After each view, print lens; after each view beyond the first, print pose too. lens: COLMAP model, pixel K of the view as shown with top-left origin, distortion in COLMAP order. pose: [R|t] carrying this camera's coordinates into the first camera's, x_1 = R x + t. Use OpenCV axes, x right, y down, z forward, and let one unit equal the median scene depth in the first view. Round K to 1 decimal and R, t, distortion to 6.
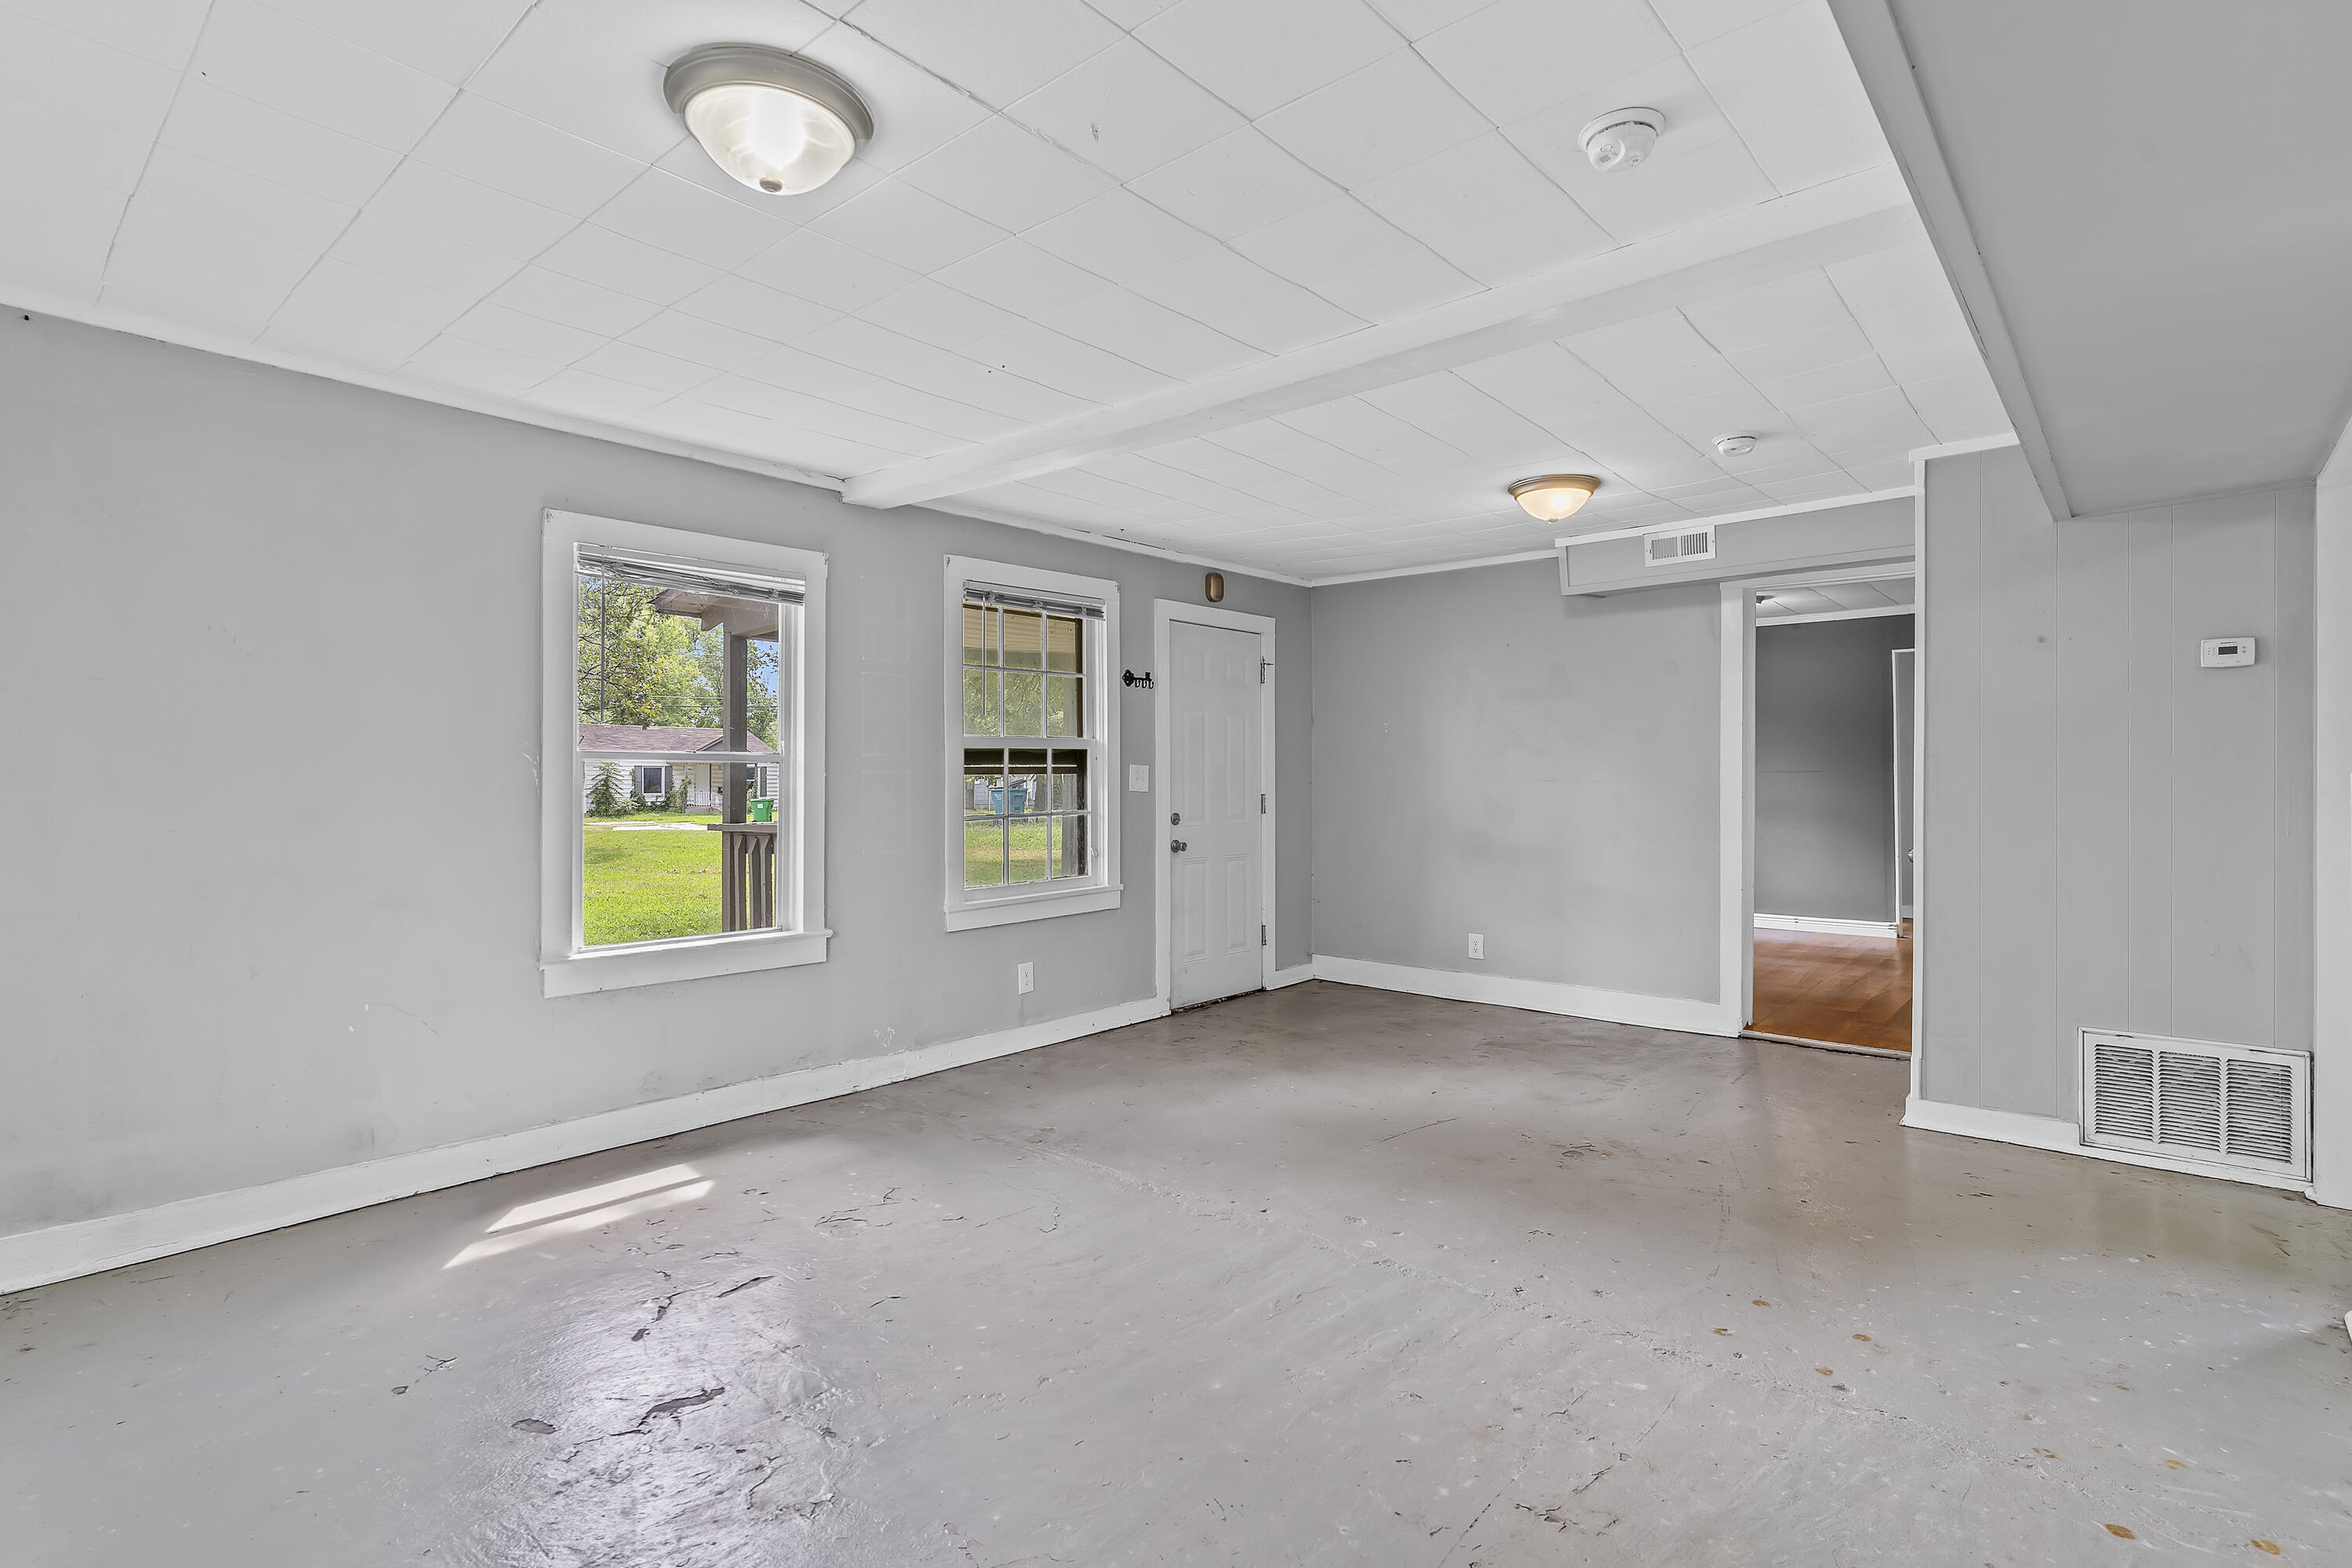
lens RADIAL K [[1149.7, 0, 1149.4], [0, 1149.7, 782.8], [0, 0, 1]] dist [0.008587, -0.004339]
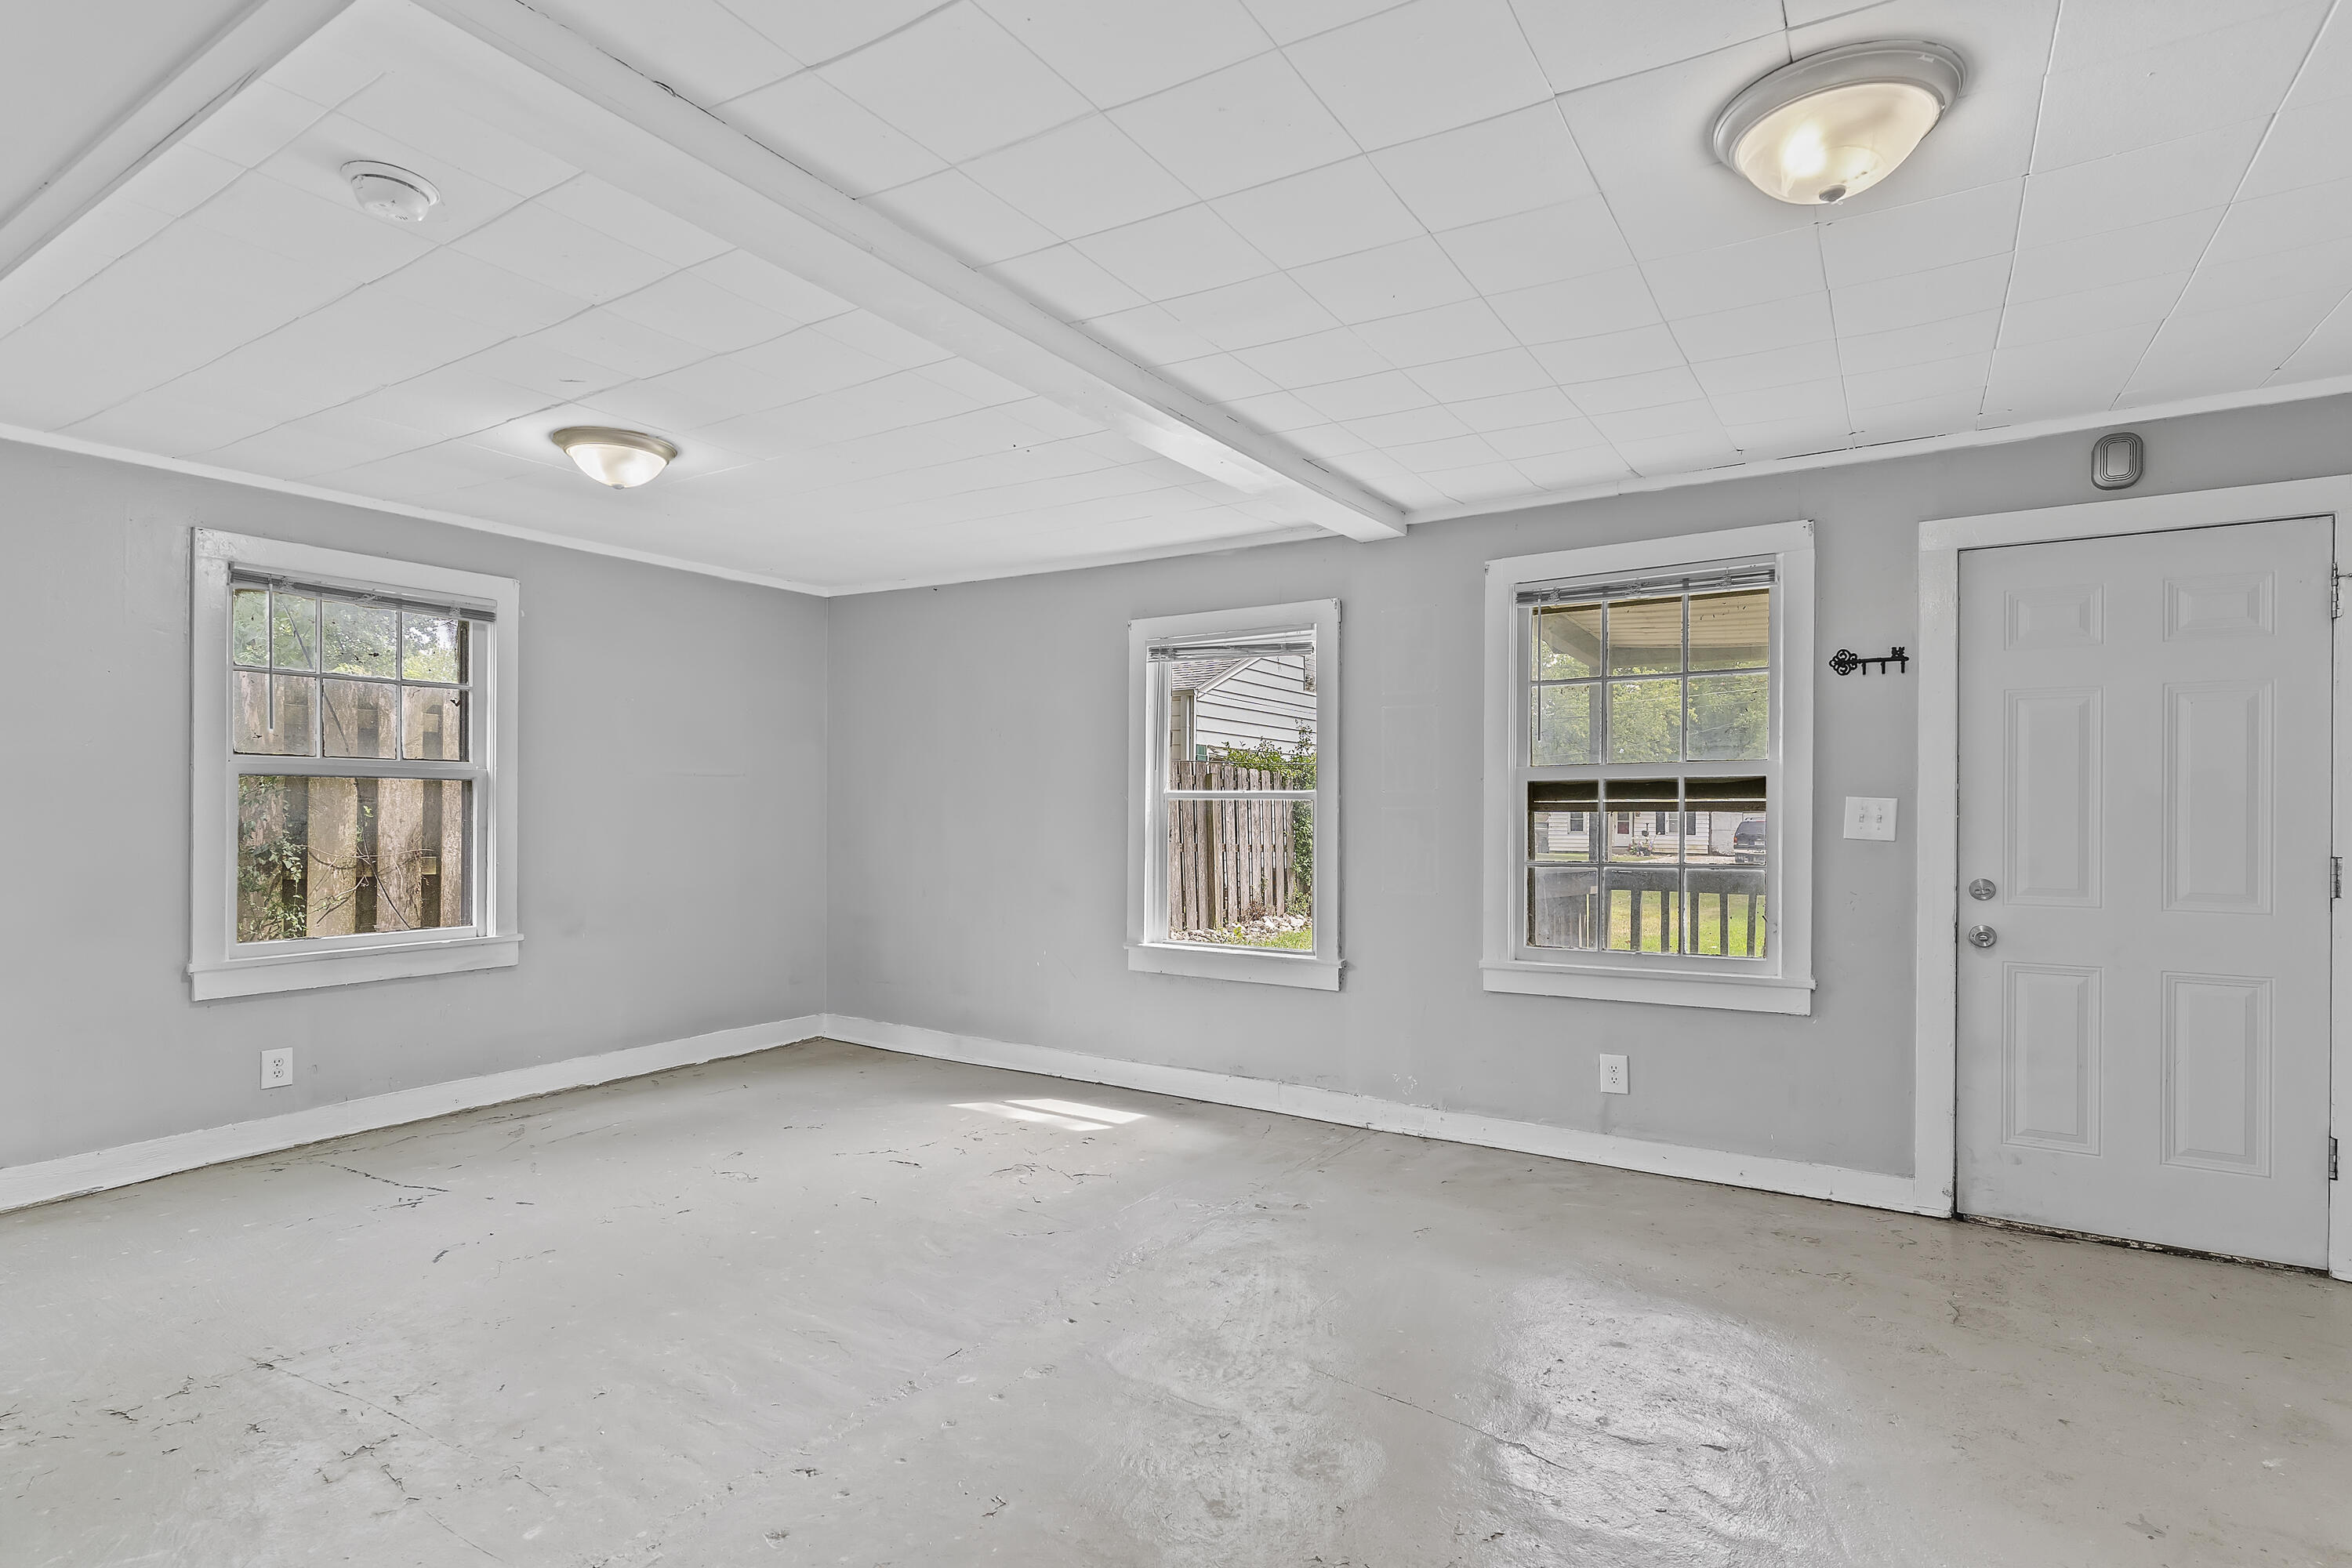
lens RADIAL K [[1149.7, 0, 1238.3], [0, 1149.7, 820.8], [0, 0, 1]] dist [0.008587, -0.004339]
pose [[0.190415, 0.009387, -0.981659, 0.650758], [-0.009954, 0.999921, 0.007631, -0.004893], [0.981653, 0.008318, 0.190493, 0.647349]]
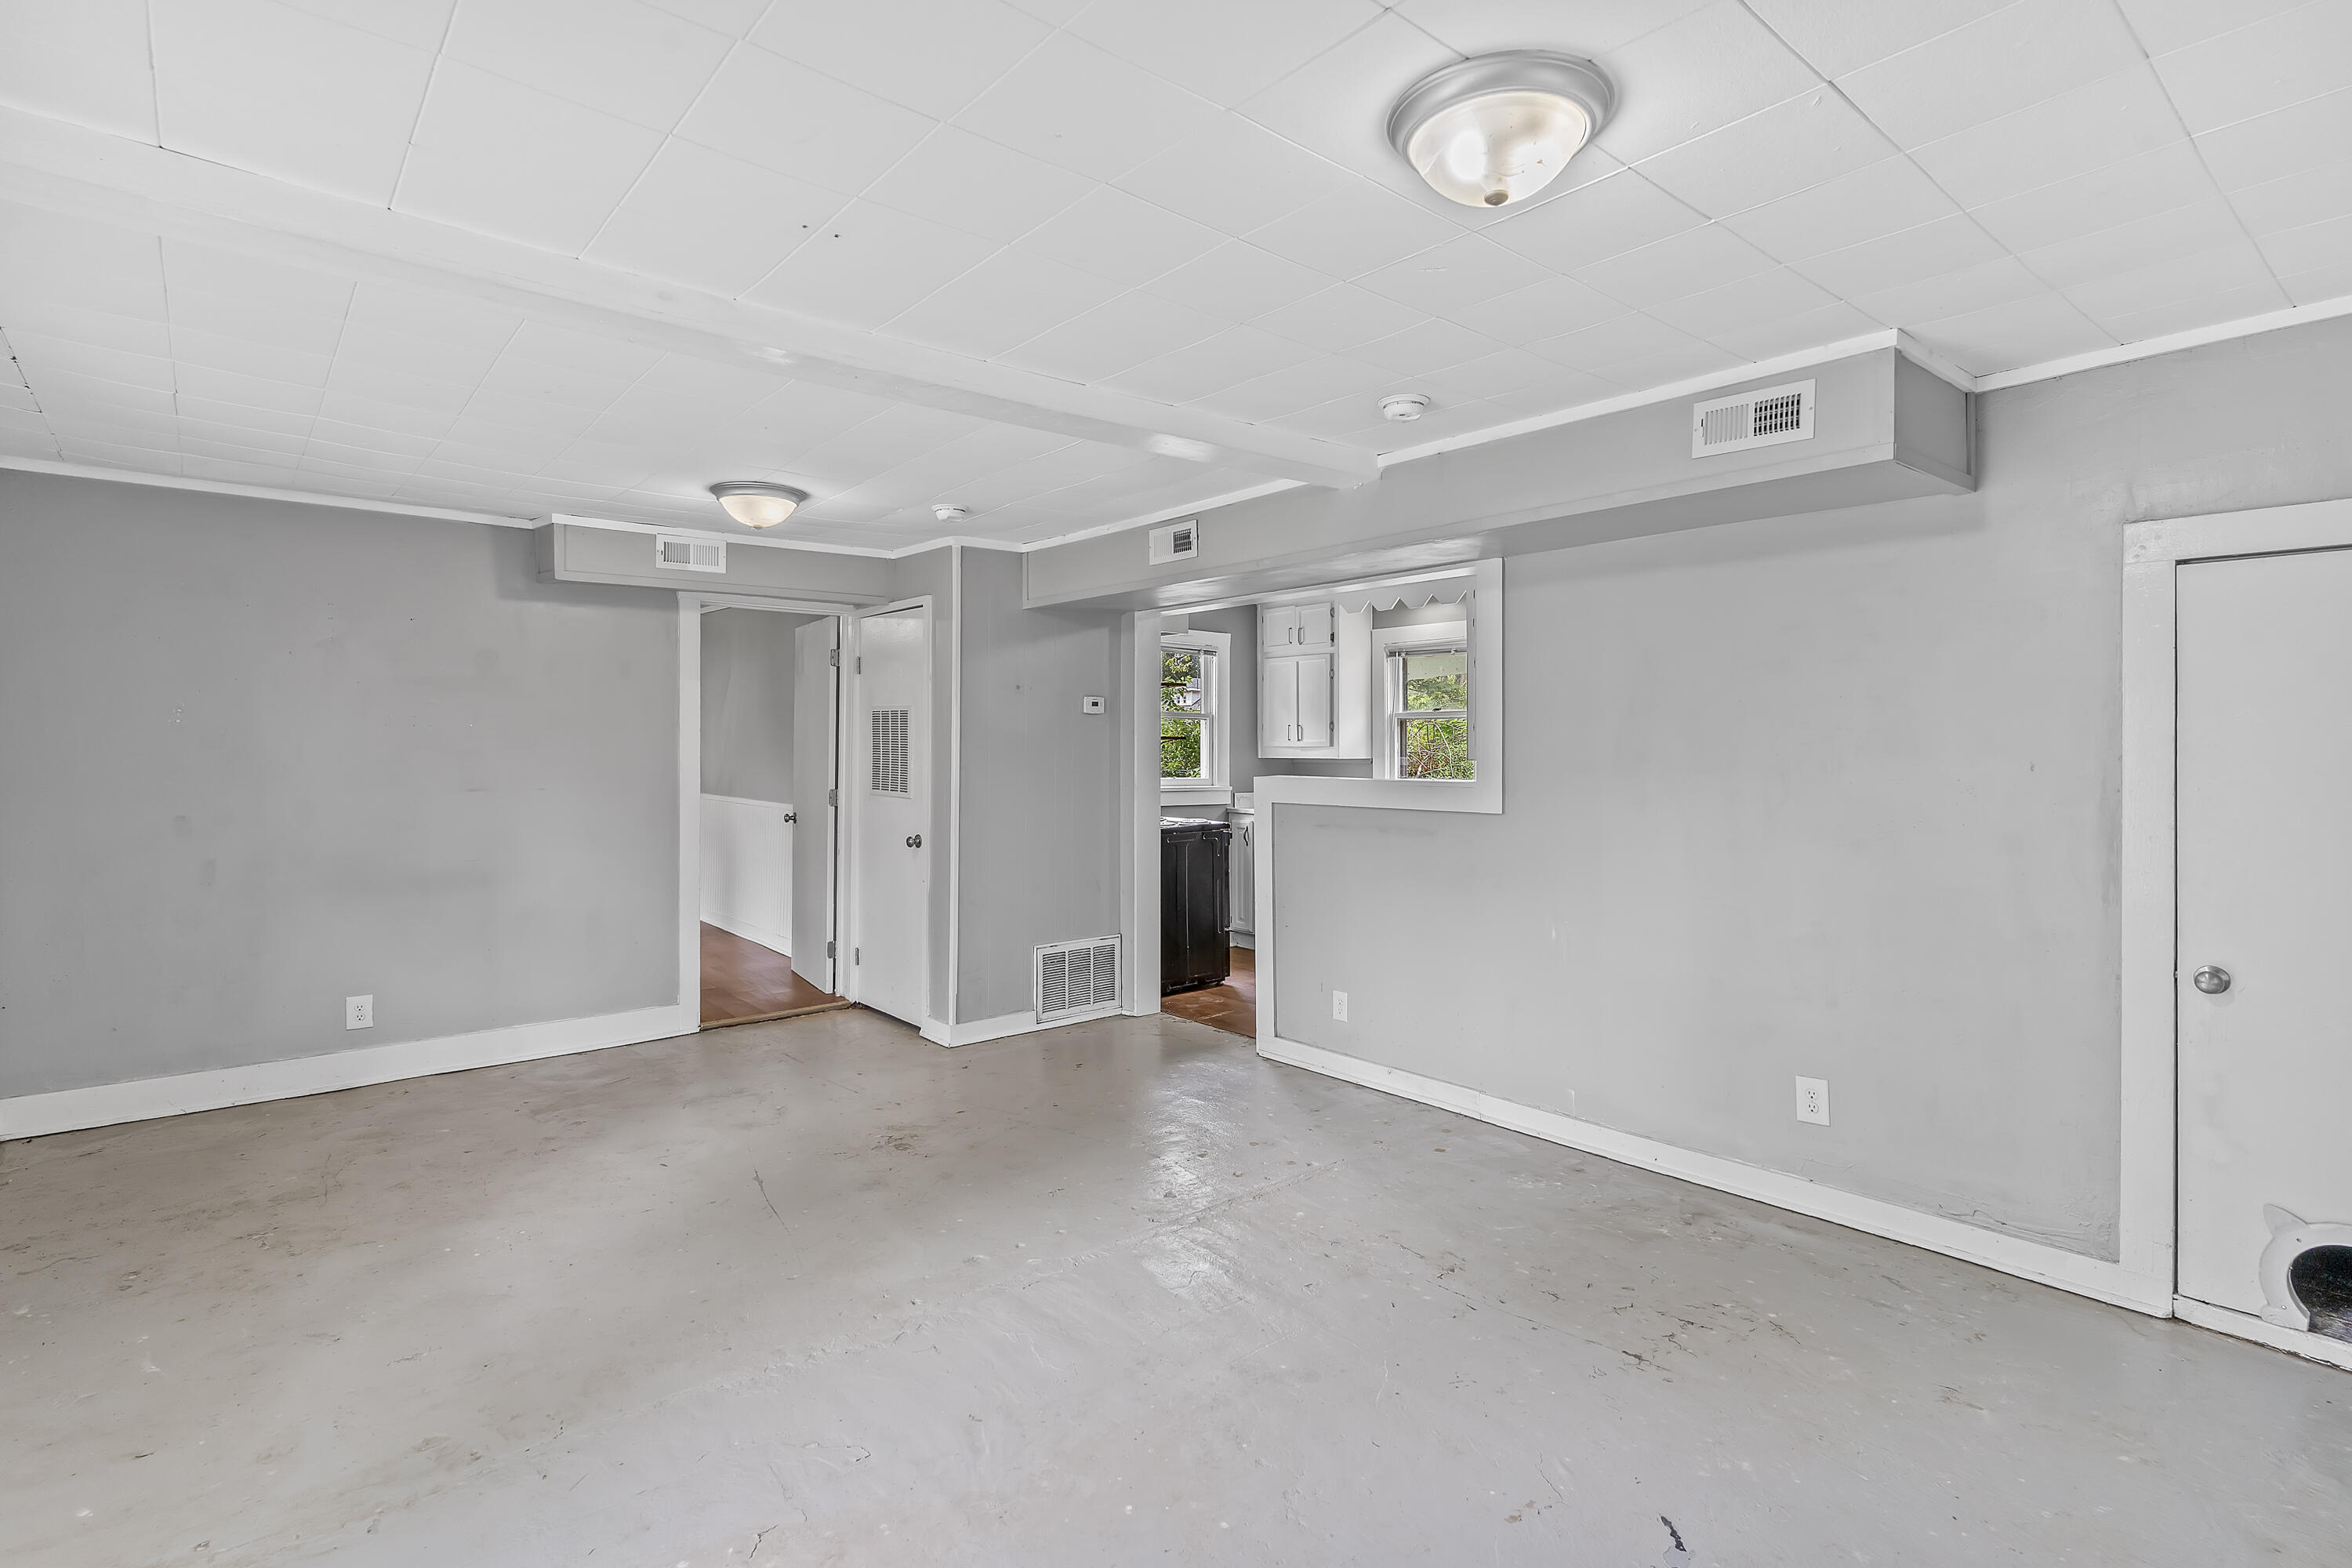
lens RADIAL K [[1149.7, 0, 1225.9], [0, 1149.7, 735.8], [0, 0, 1]] dist [0.008587, -0.004339]
pose [[0.116849, 0.011468, 0.993083, -0.497899], [0.004983, 0.999914, -0.012133, -0.033050], [-0.993137, 0.006367, 0.116782, 0.433191]]
